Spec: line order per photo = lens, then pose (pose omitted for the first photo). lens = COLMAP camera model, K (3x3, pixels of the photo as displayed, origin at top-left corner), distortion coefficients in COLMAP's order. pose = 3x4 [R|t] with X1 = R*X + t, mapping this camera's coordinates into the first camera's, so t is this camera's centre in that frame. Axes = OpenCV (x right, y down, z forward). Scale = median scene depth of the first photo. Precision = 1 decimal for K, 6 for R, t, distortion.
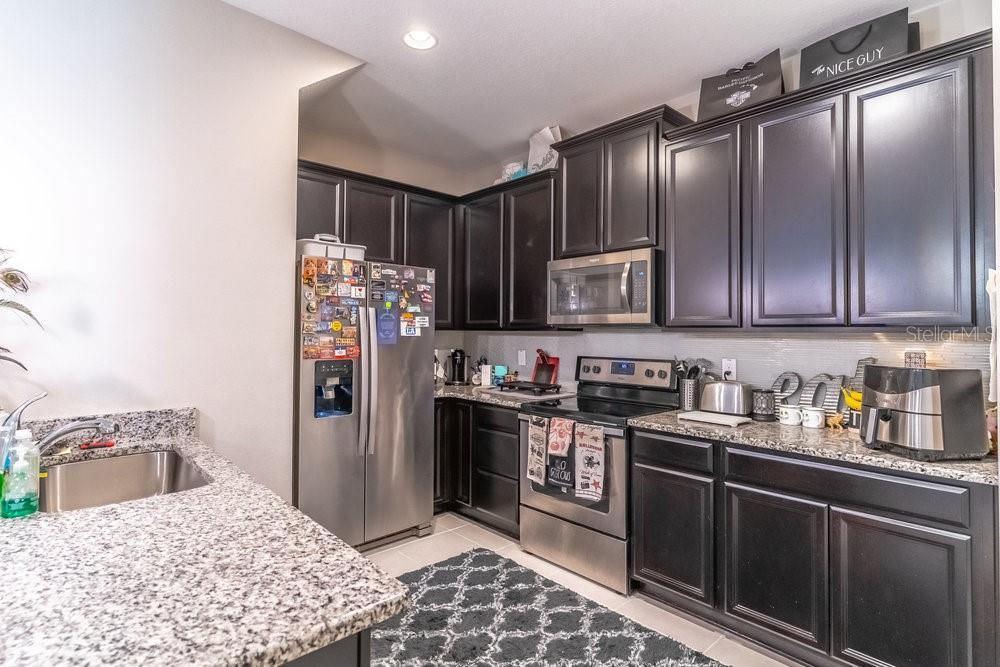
lens RADIAL K [[498.2, 0, 496.3], [0, 498.2, 321.6], [0, 0, 1]] dist [-0.002337, -0.000066]
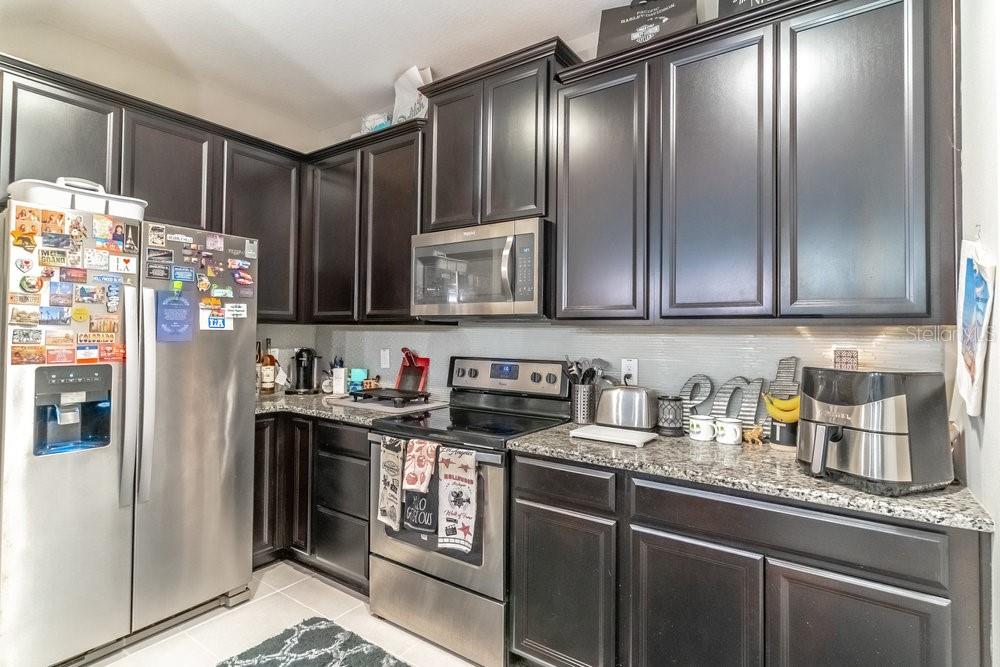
lens RADIAL K [[498.2, 0, 496.3], [0, 498.2, 321.6], [0, 0, 1]] dist [-0.002337, -0.000066]
pose [[0.977227, 0.007782, 0.212052, 0.077094], [-0.008365, 0.999963, 0.001852, 0.013338], [-0.212030, -0.003583, 0.977257, 0.238614]]
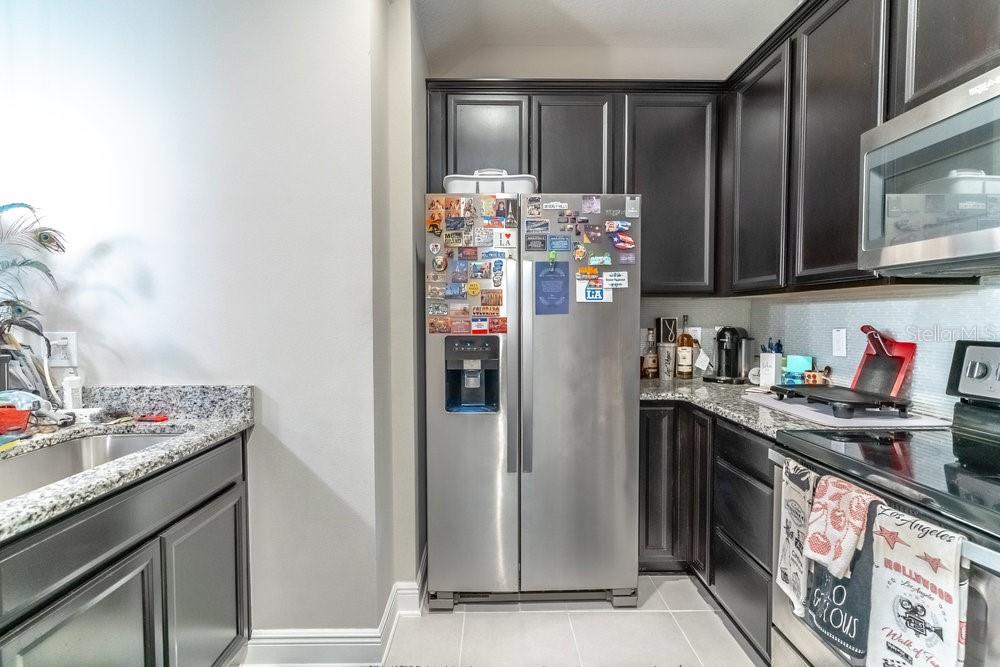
lens RADIAL K [[492.2, 0, 498.5], [0, 492.2, 338.4], [0, 0, 1]] dist [-0.000141, 0.000222]
pose [[0.748494, 0.020230, -0.662833, 0.178441], [0.022305, 0.998201, 0.055654, 0.041594], [0.662766, -0.056441, 0.746697, 0.484518]]
